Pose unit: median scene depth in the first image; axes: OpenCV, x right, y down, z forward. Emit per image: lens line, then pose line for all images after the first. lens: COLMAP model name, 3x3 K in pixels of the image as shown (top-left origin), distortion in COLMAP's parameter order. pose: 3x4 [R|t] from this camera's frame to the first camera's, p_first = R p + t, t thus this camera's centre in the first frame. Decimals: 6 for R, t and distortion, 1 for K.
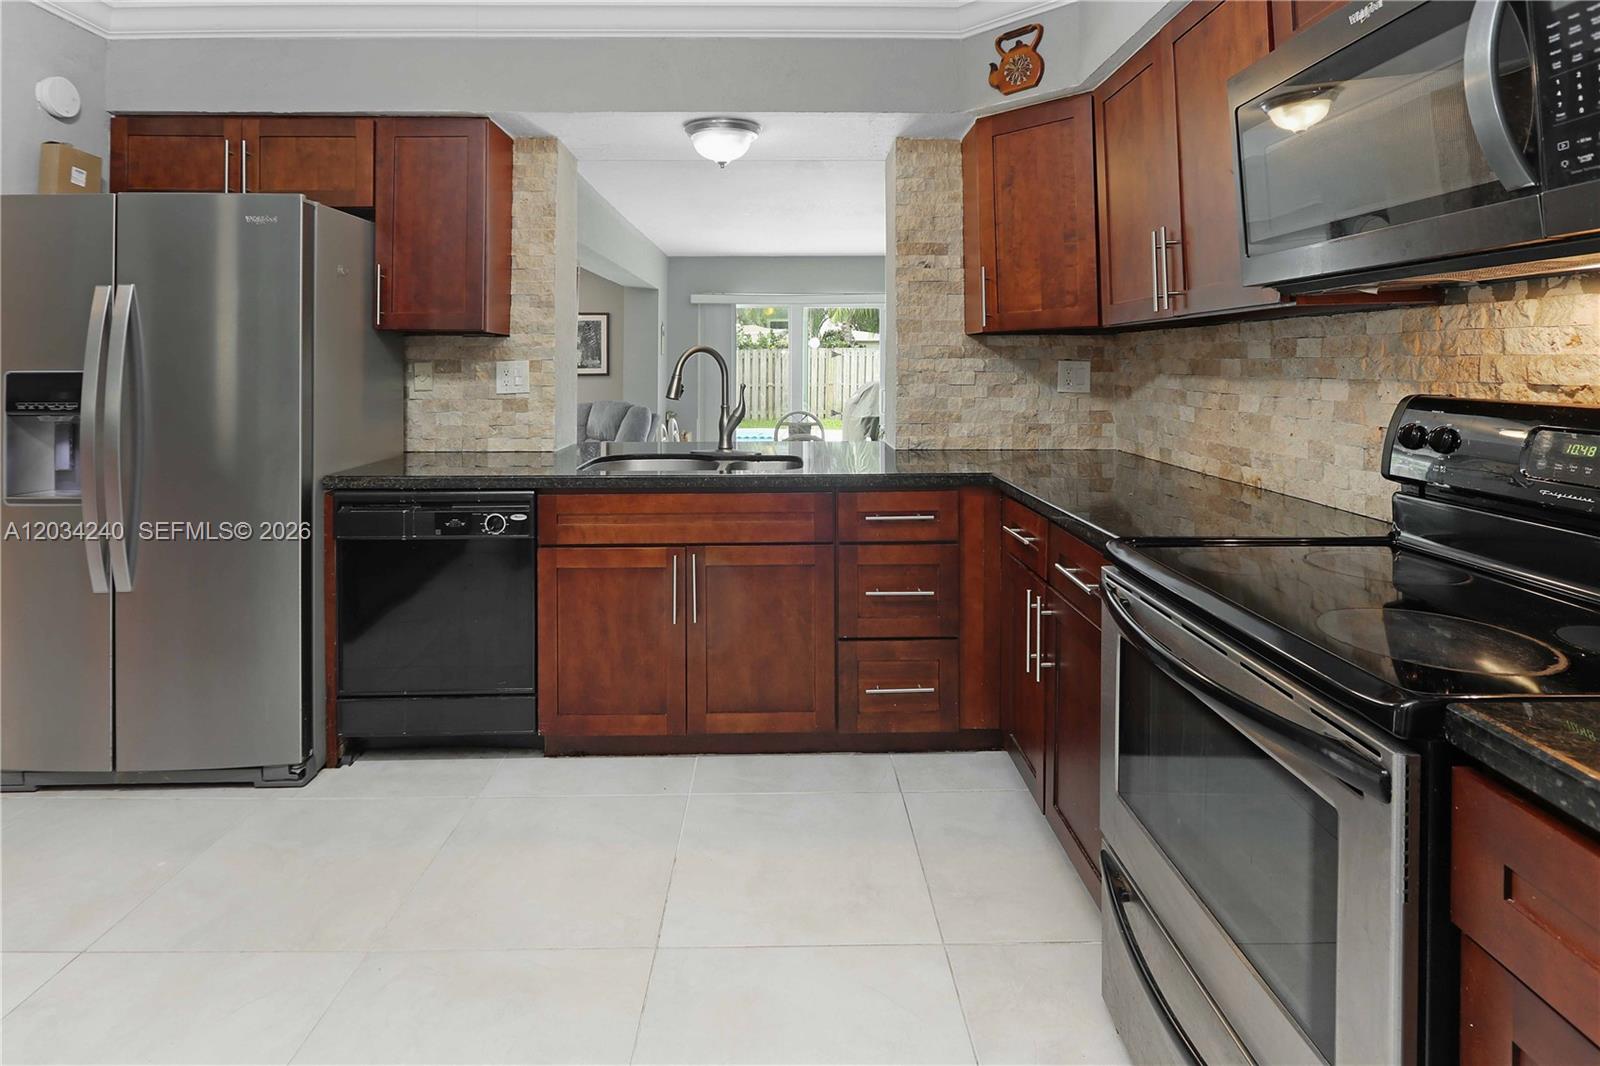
lens RADIAL K [[800.6, 0, 794.7], [0, 800.6, 344.9], [0, 0, 1]] dist [-0.019701, 0.000032]
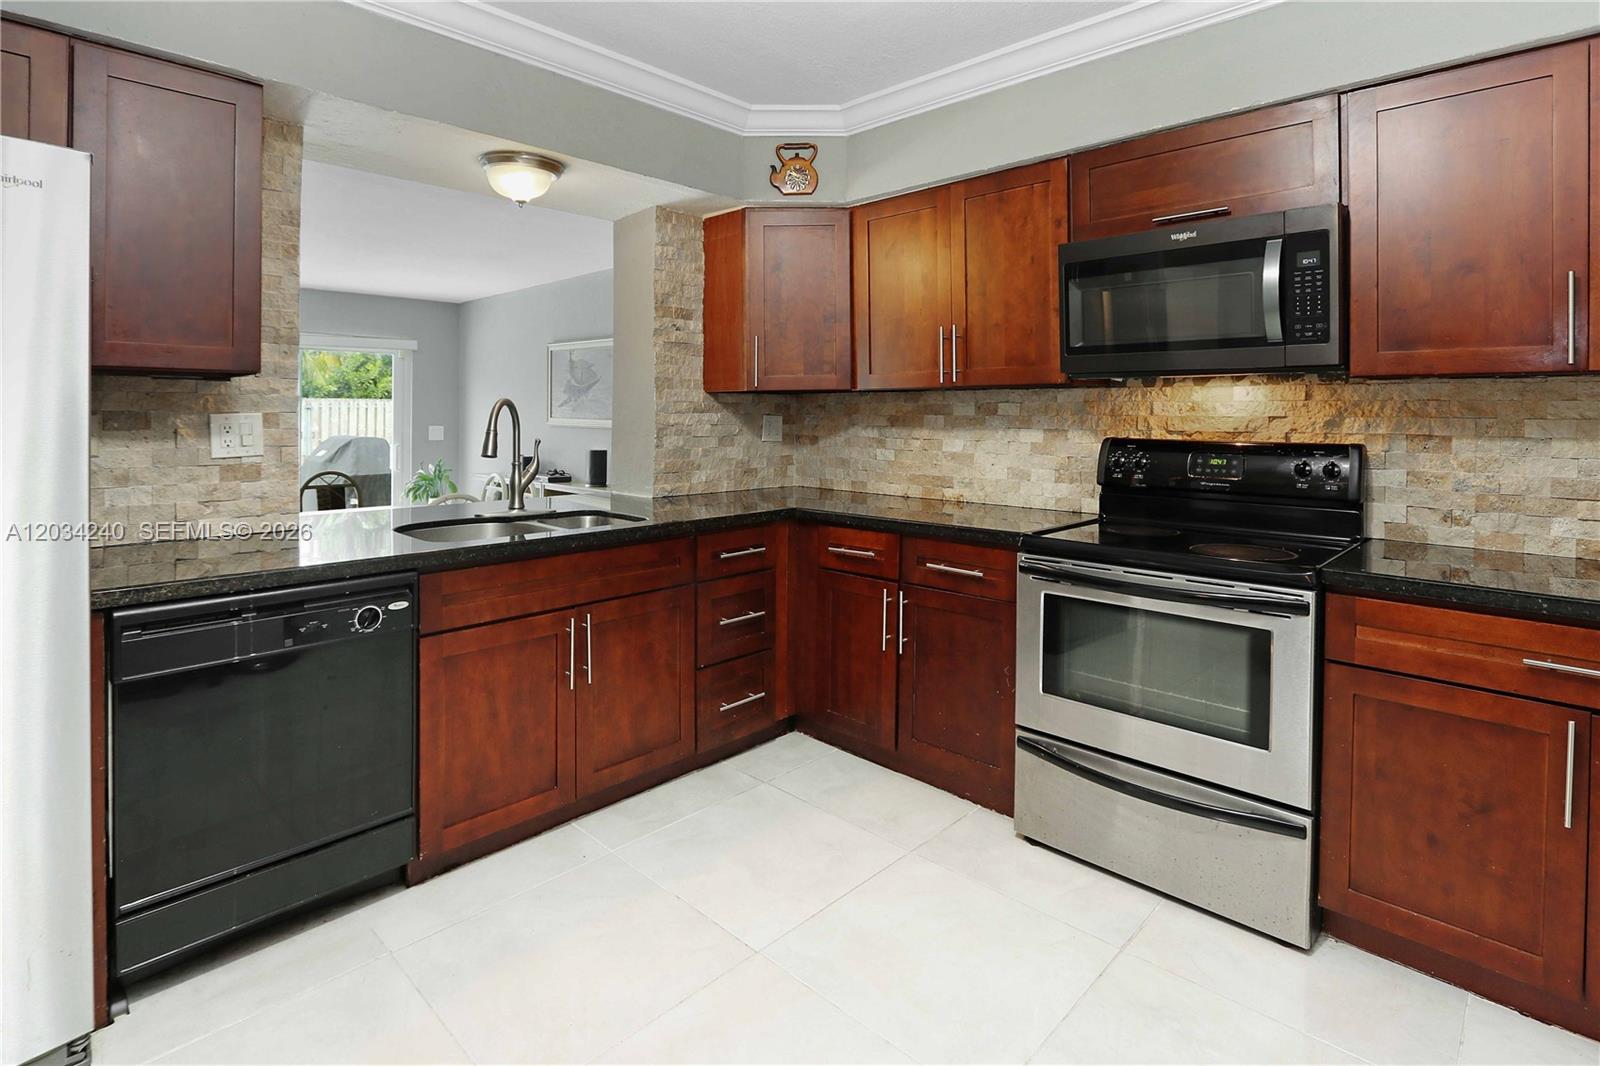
lens RADIAL K [[795.9, 0, 792.0], [0, 795.9, 416.1], [0, 0, 1]] dist [-0.018479, 0.000374]
pose [[0.711932, 0.002463, 0.702244, -0.583743], [-0.019982, 0.999660, 0.016751, -0.000207], [-0.701964, -0.025958, 0.711740, 0.132184]]
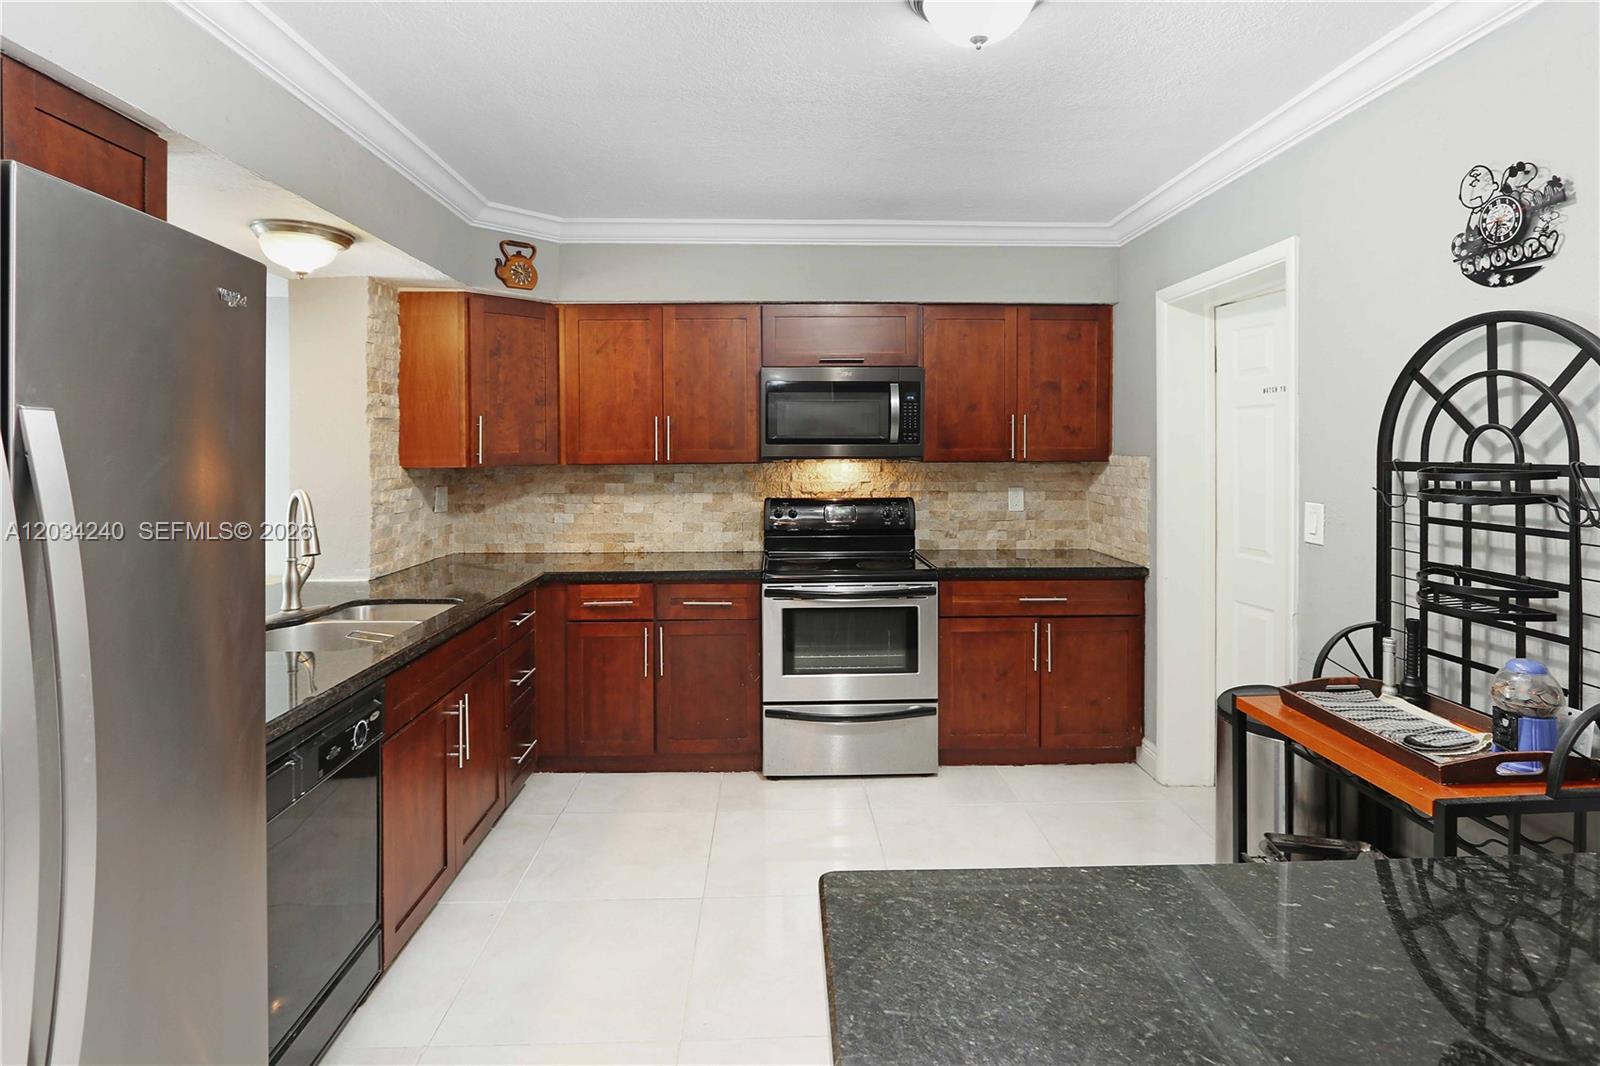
lens RADIAL K [[783.6, 0, 801.6], [0, 783.6, 457.1], [0, 0, 1]] dist [-0.023092, 0.000126]
pose [[-0.016148, -0.006926, 0.999846, -1.051851], [-0.016345, 0.999844, 0.006662, -0.052214], [-0.999736, -0.016234, -0.016259, 0.548742]]
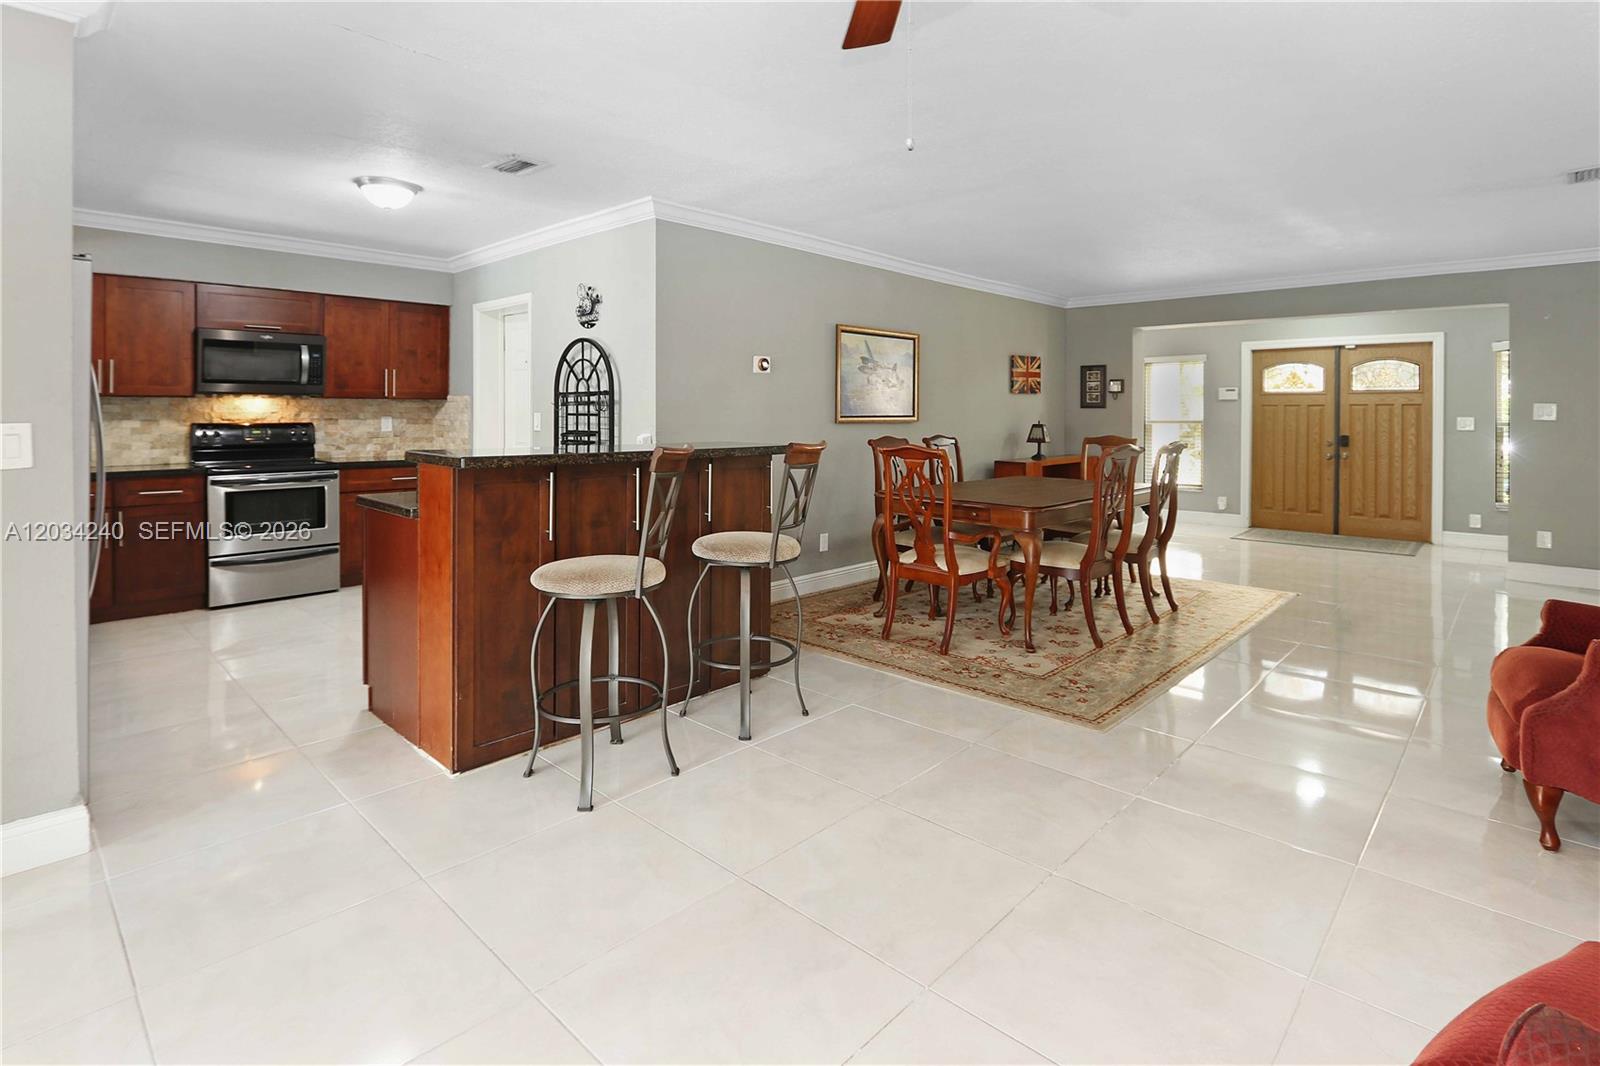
lens RADIAL K [[795.9, 0, 792.0], [0, 795.9, 416.1], [0, 0, 1]] dist [-0.018479, 0.000374]
pose [[-0.708550, -0.002029, 0.705657, -2.114042], [-0.013472, 0.999853, -0.010652, 0.020256], [-0.705532, -0.017054, -0.708473, 0.945394]]
